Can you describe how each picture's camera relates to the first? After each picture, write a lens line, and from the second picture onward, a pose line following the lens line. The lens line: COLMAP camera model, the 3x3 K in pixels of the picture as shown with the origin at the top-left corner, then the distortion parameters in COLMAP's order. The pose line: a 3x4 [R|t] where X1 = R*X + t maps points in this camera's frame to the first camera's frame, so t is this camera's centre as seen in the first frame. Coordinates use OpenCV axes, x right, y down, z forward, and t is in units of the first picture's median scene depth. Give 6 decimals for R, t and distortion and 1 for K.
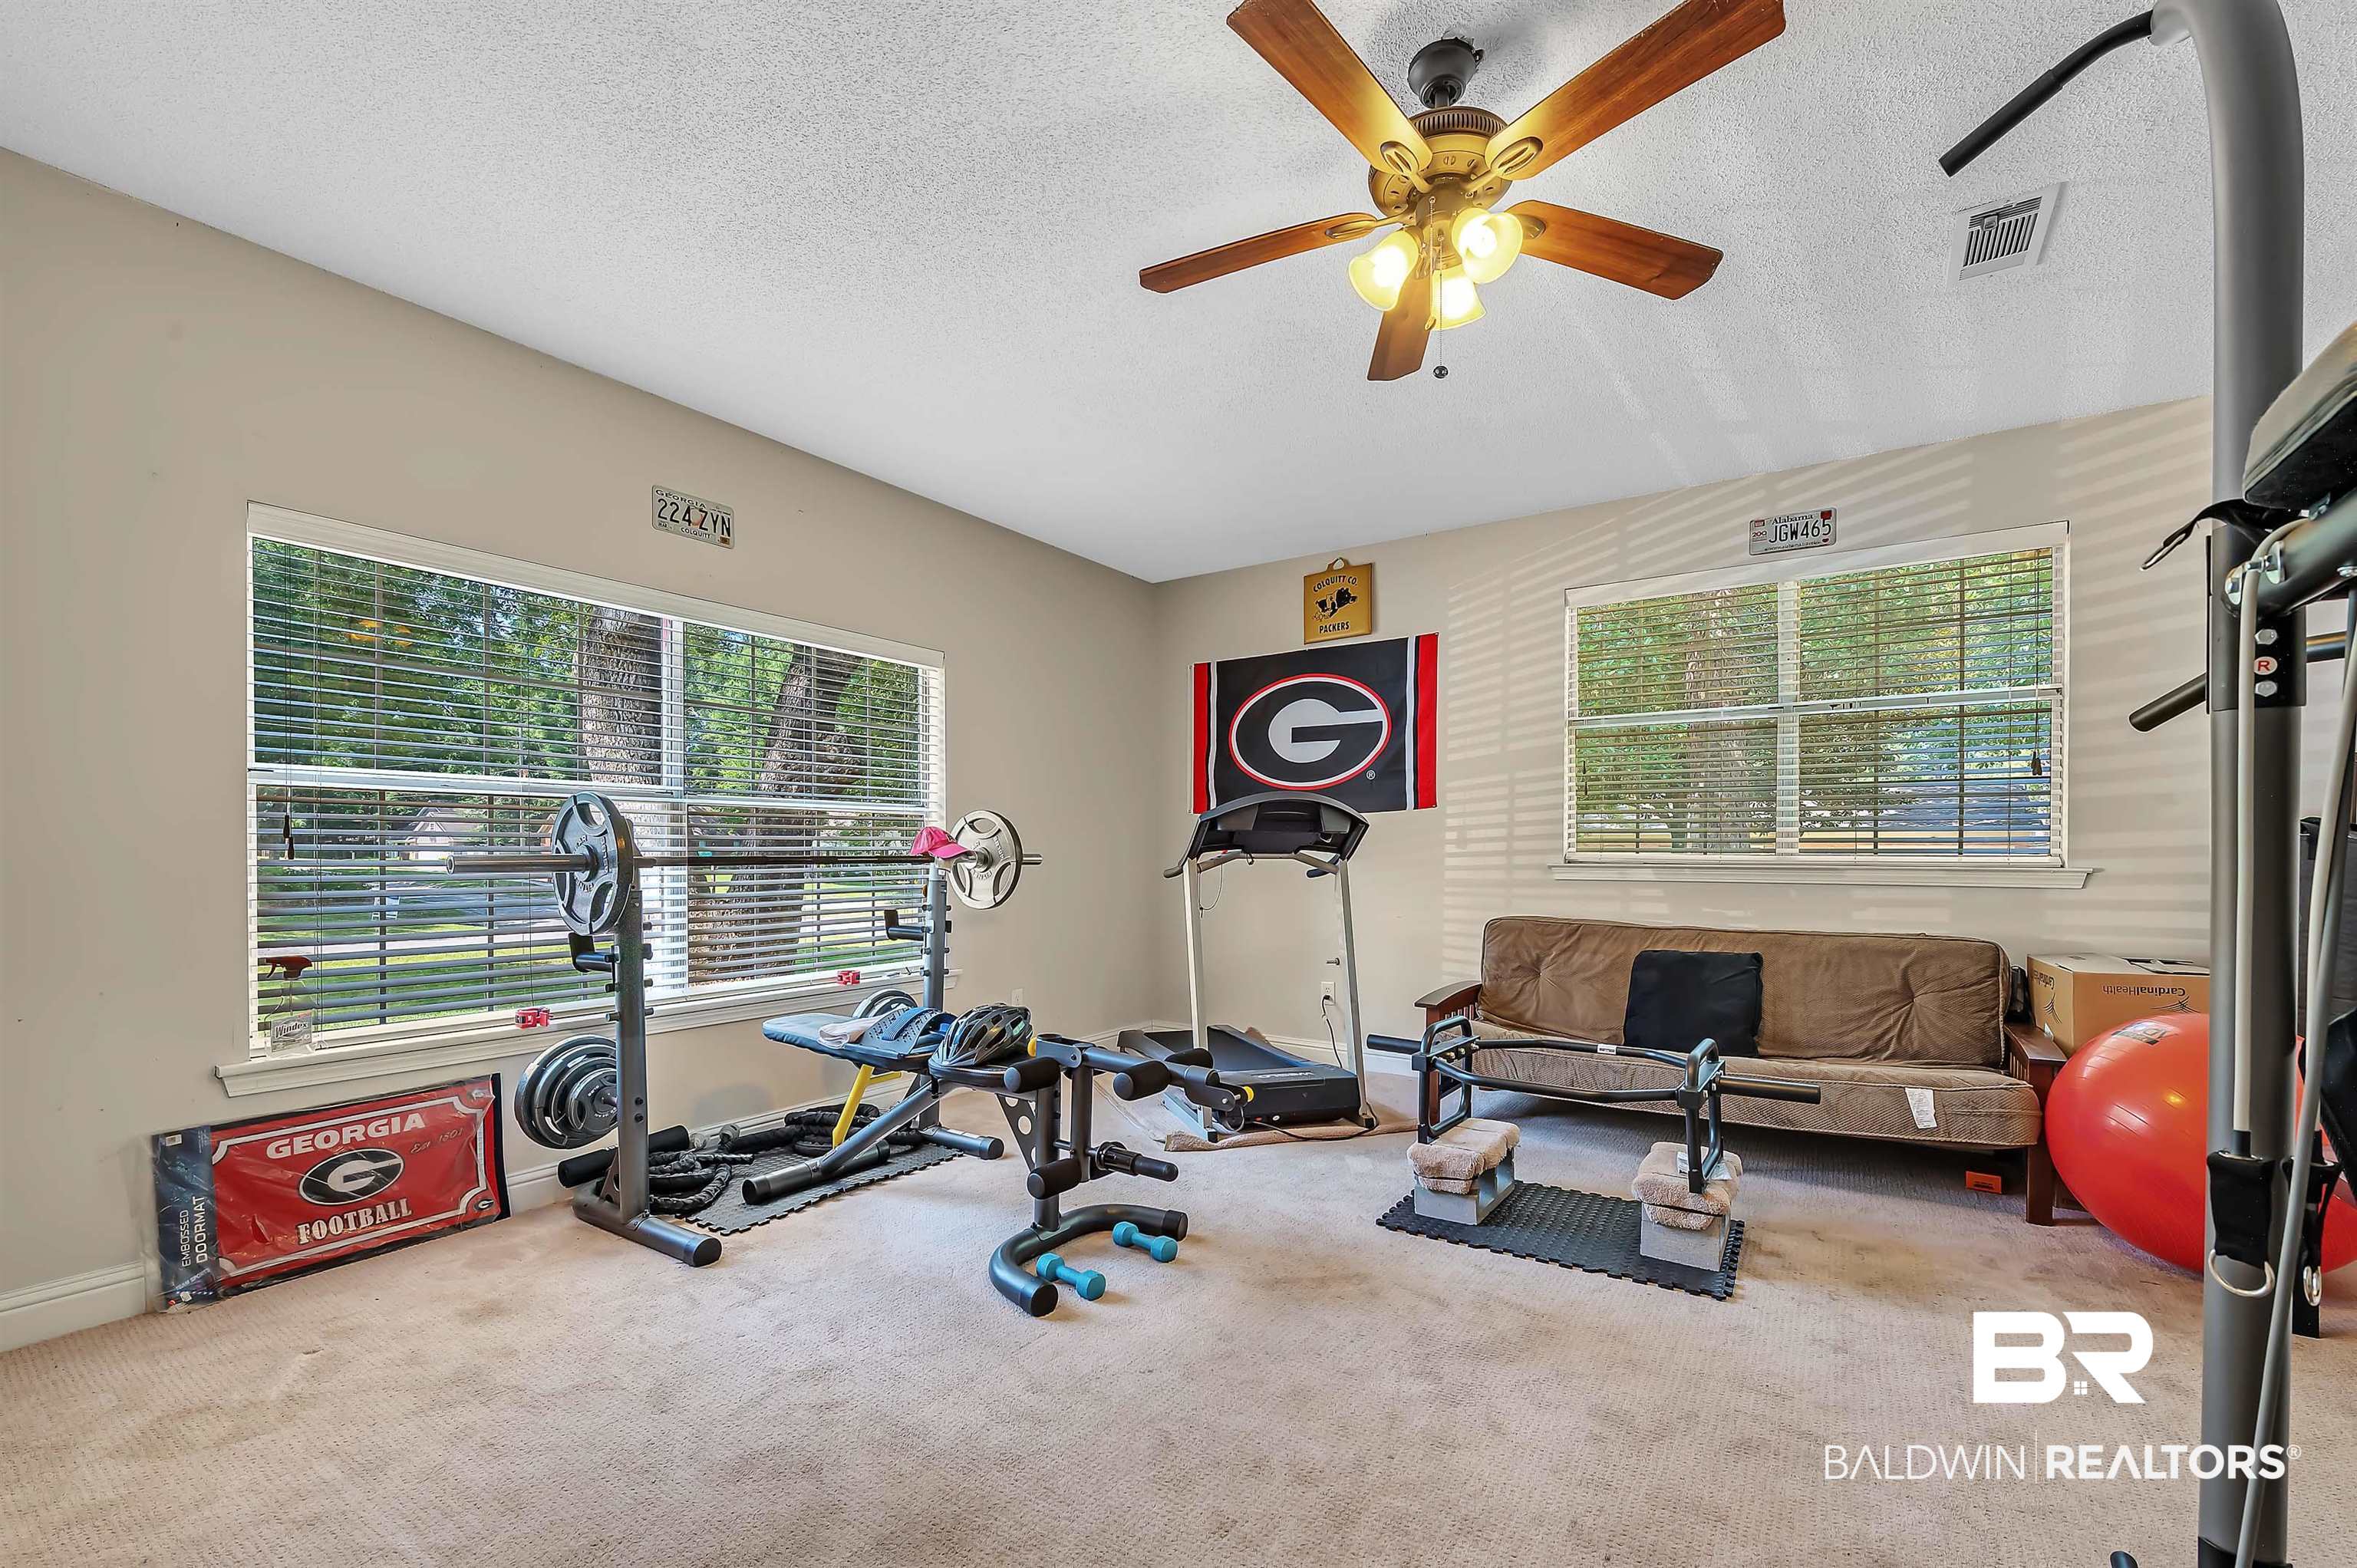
lens RADIAL K [[990.7, 0, 1192.8], [0, 990.7, 857.8], [0, 0, 1]] dist [-0.005118, -0.000612]
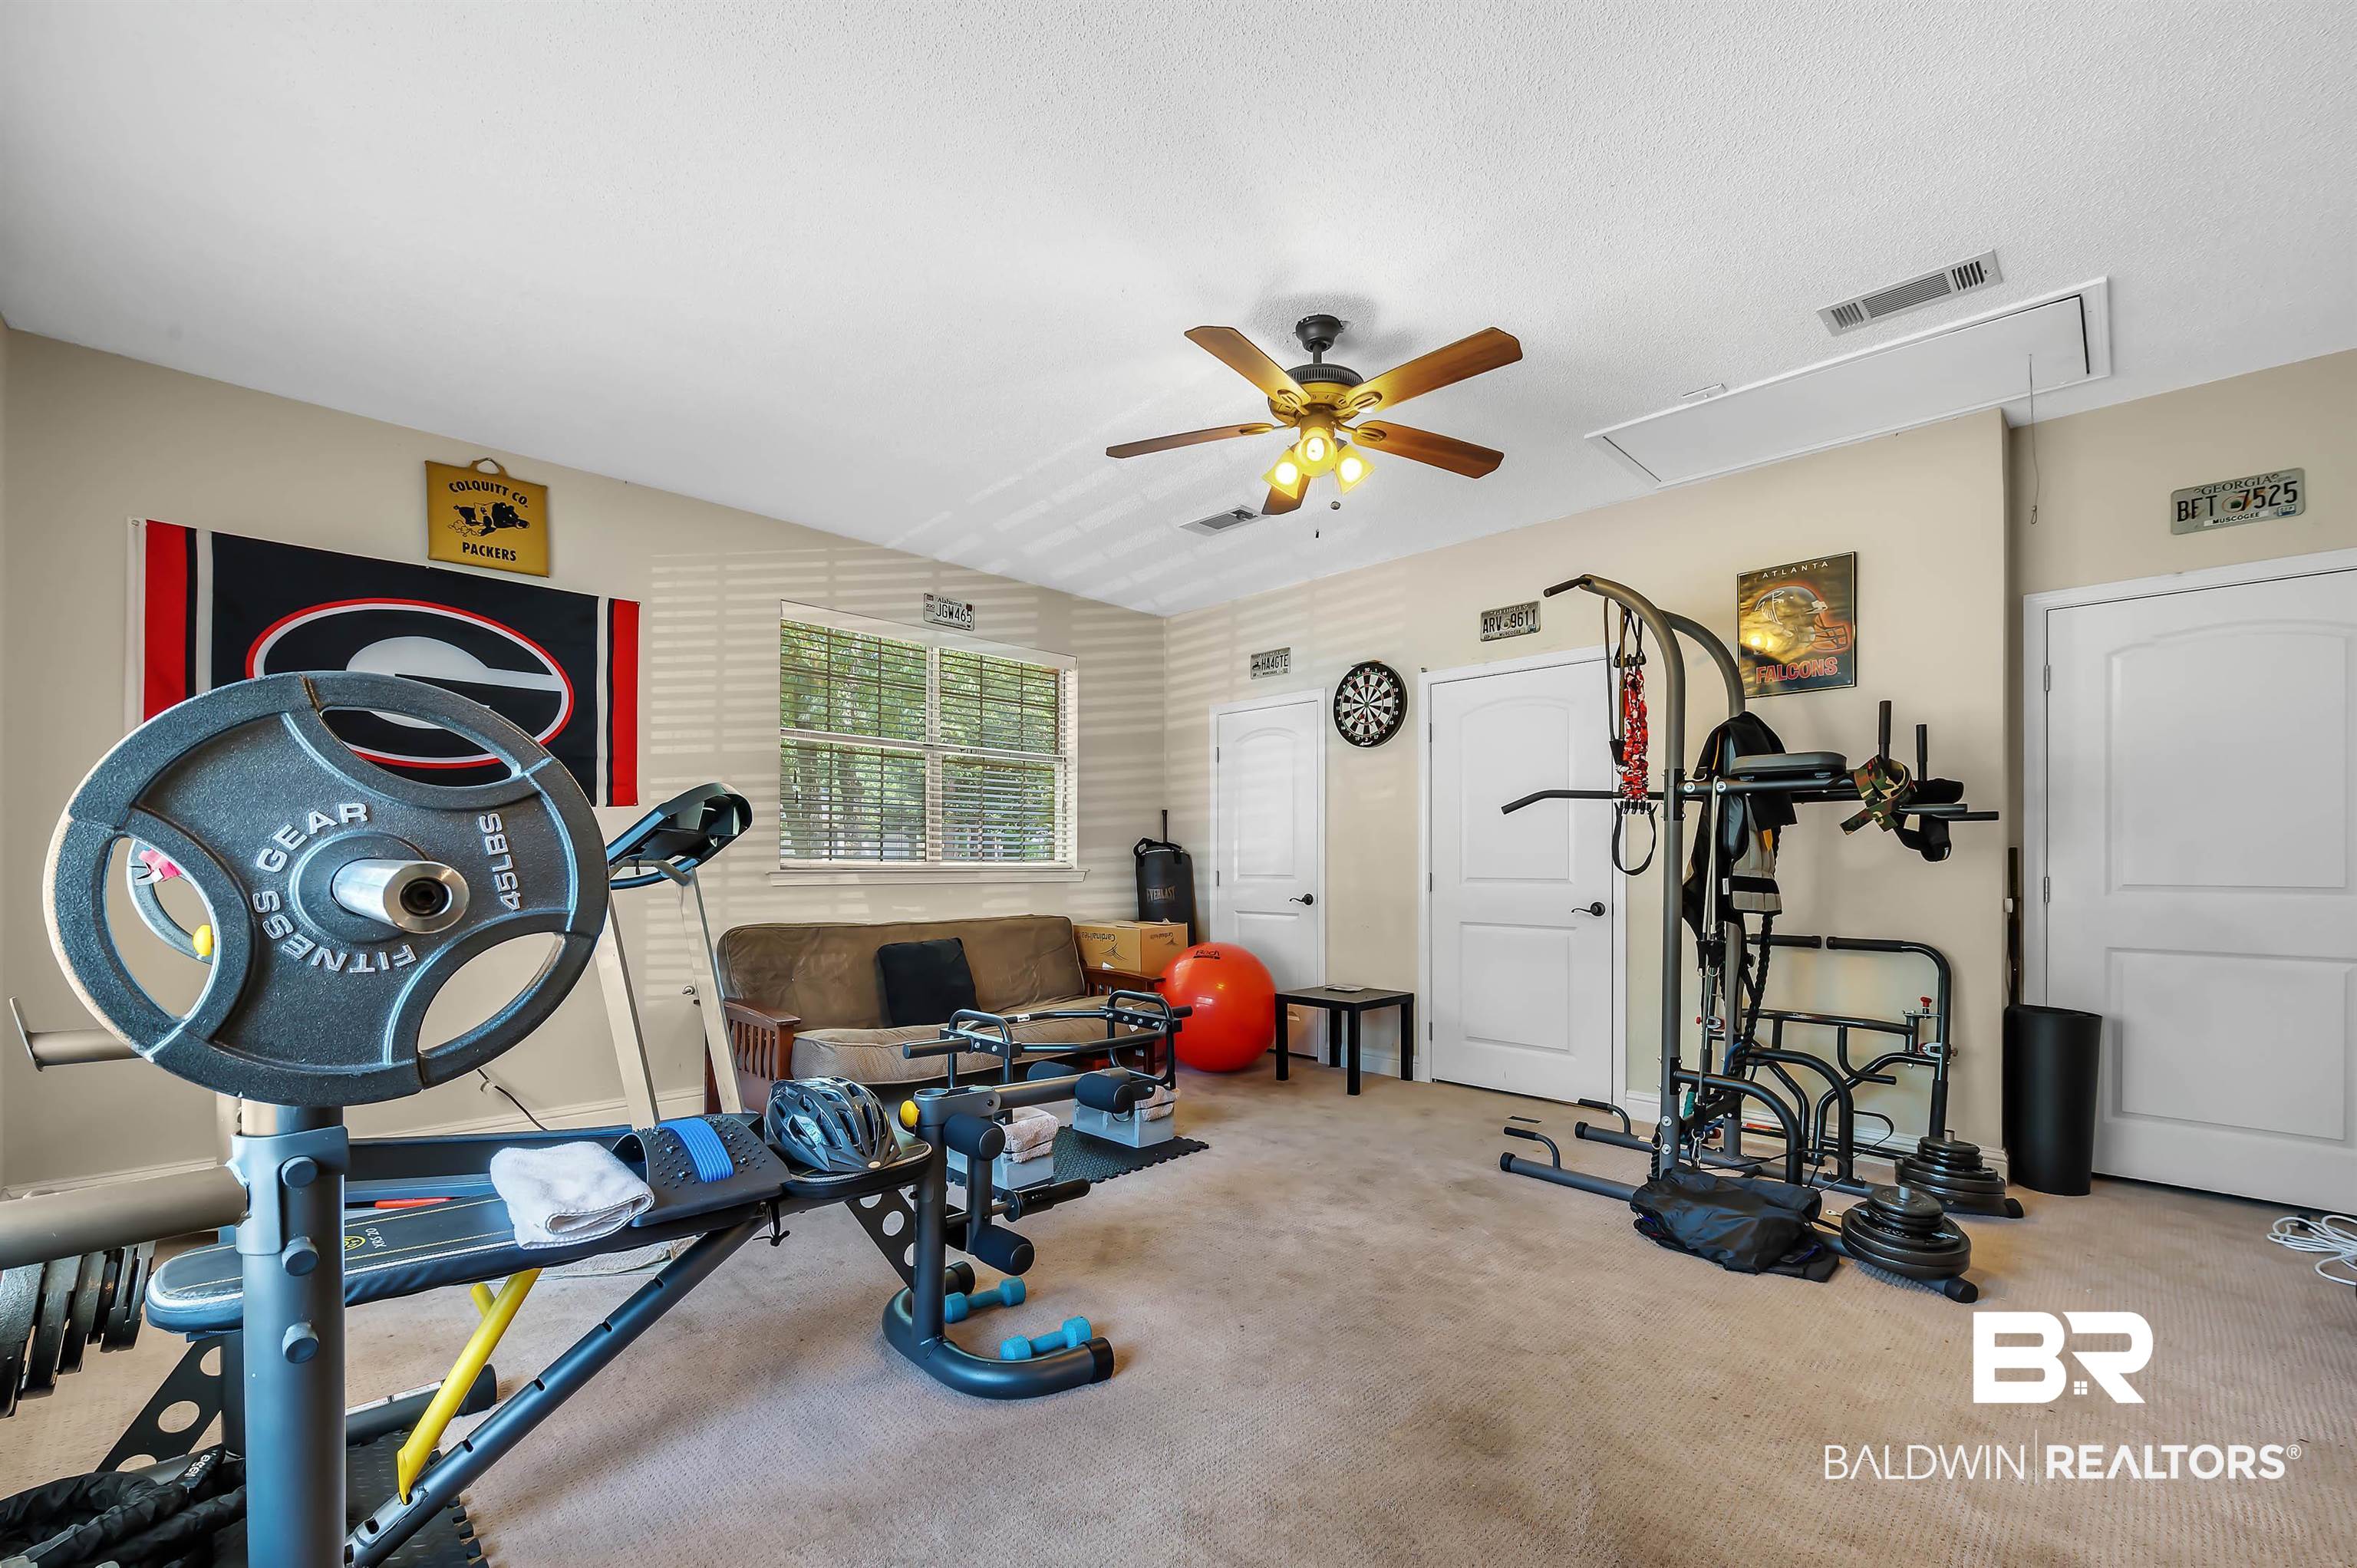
lens RADIAL K [[990.7, 0, 1191.9], [0, 990.7, 859.6], [0, 0, 1]] dist [-0.005118, -0.000612]
pose [[0.182657, -0.000485, 0.983177, -0.533474], [0.001496, 0.999999, 0.000215, -0.004292], [-0.983176, 0.001432, 0.182657, 0.392356]]
